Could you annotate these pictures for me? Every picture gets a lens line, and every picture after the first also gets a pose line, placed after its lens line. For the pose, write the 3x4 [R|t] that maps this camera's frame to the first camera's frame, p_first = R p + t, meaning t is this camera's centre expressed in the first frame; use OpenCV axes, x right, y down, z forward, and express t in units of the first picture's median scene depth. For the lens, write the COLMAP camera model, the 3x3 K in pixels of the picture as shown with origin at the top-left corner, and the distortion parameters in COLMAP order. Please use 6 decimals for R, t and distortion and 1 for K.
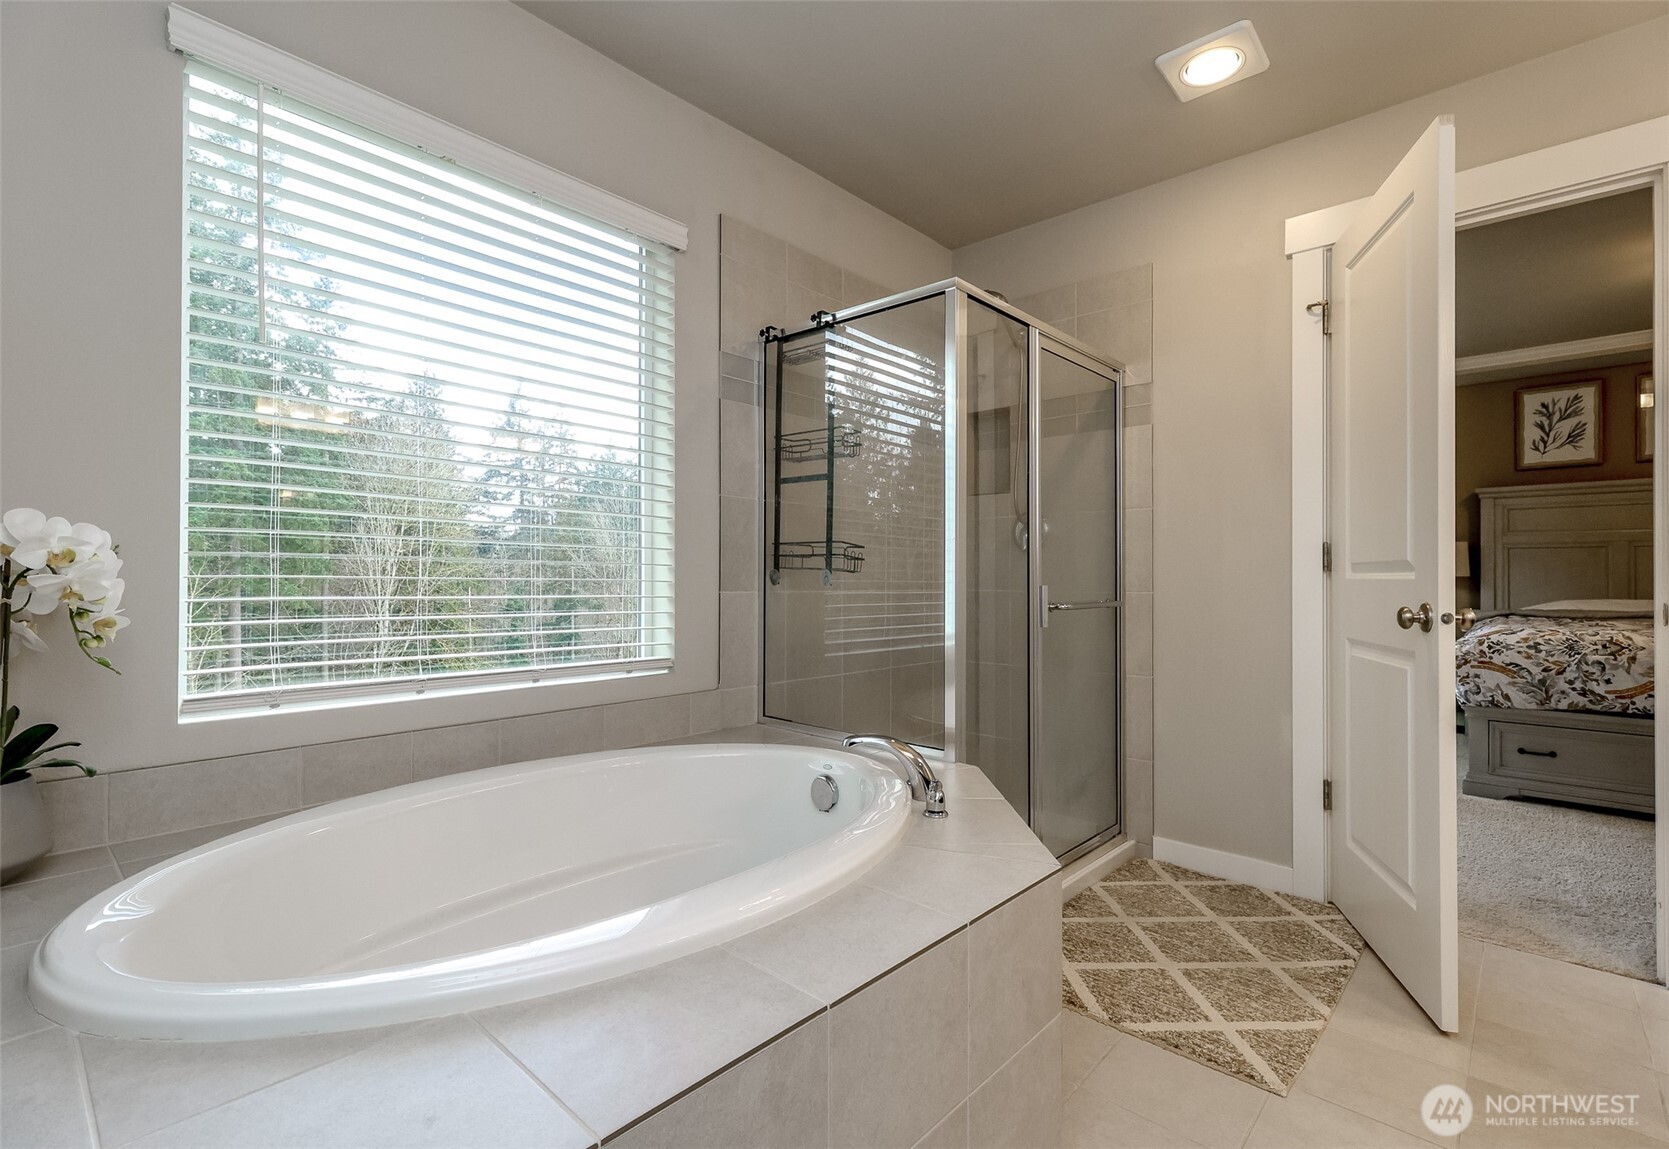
lens RADIAL K [[764.5, 0, 834.5], [0, 764.5, 574.5], [0, 0, 1]] dist [0.000094, -0.000020]
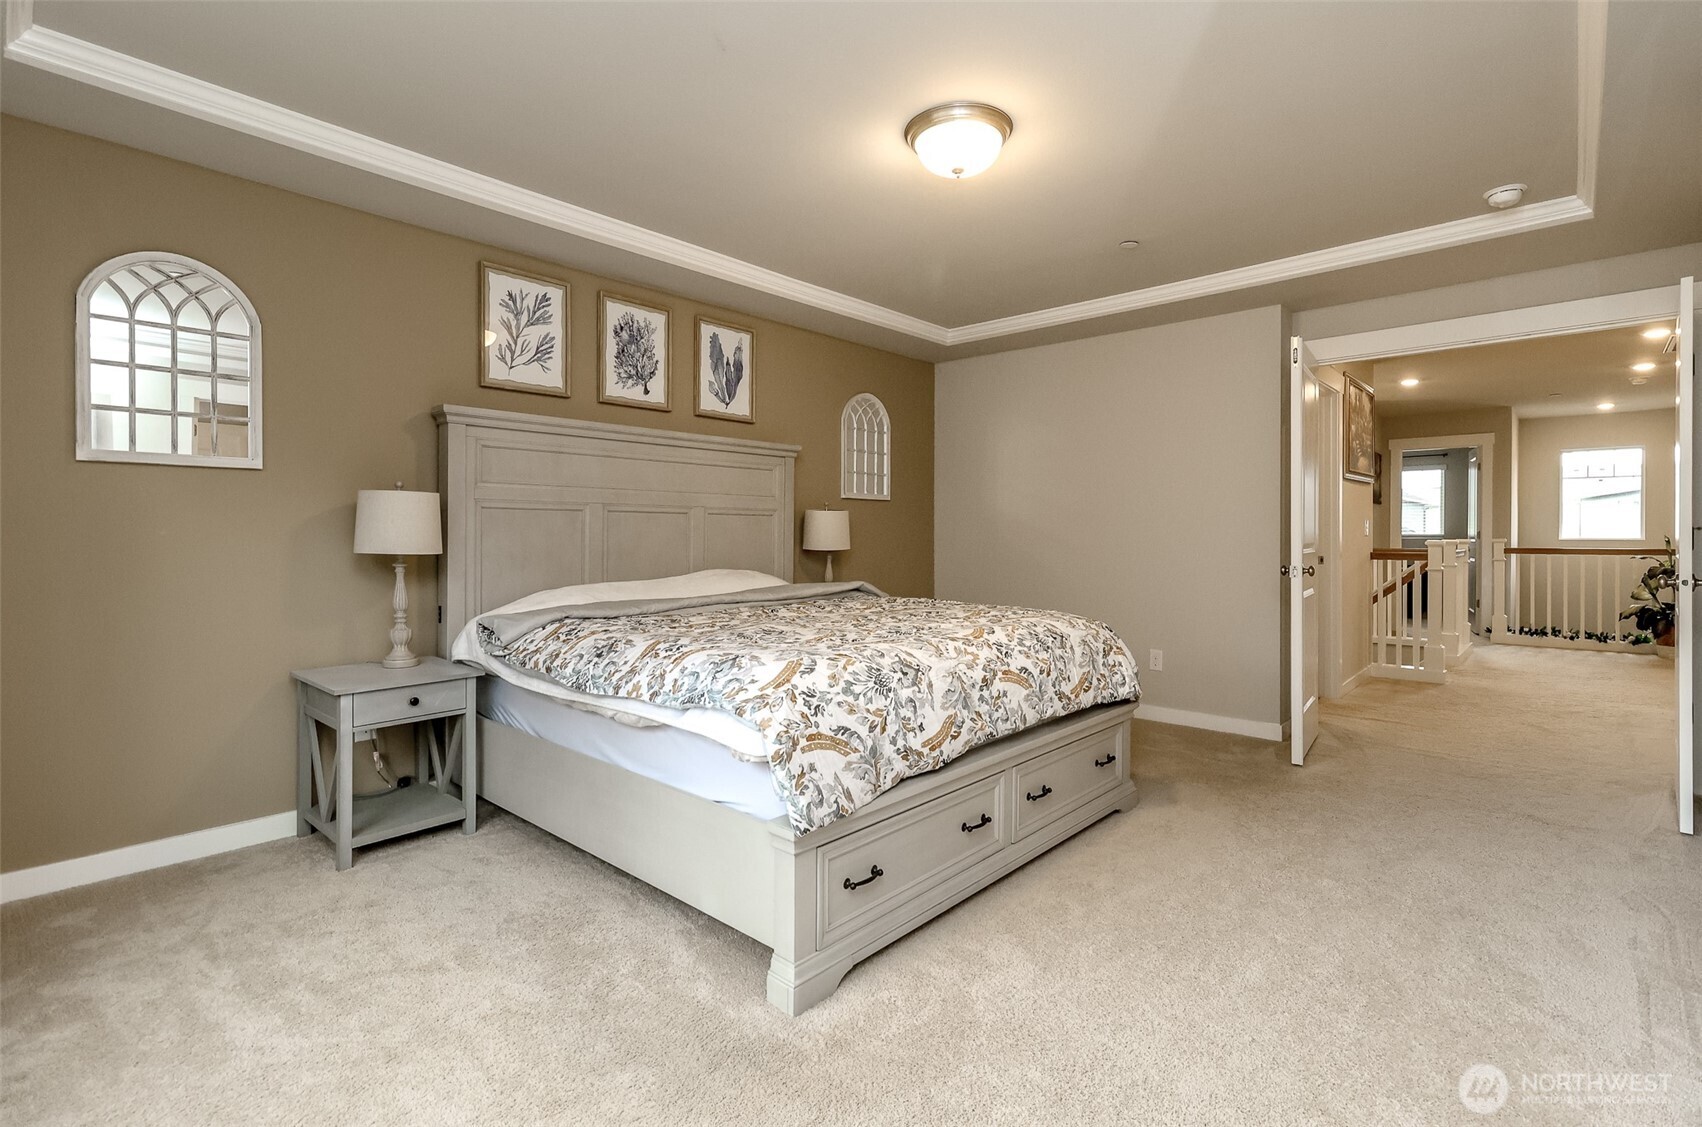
lens RADIAL K [[797.1, 0, 851.5], [0, 797.1, 532.5], [0, 0, 1]] dist [-0.000526, -0.000088]
pose [[-0.001455, -0.000845, 0.999999, 0.316576], [-0.002184, 0.999997, 0.000842, -0.021650], [-0.999997, -0.002183, -0.001456, 0.970549]]
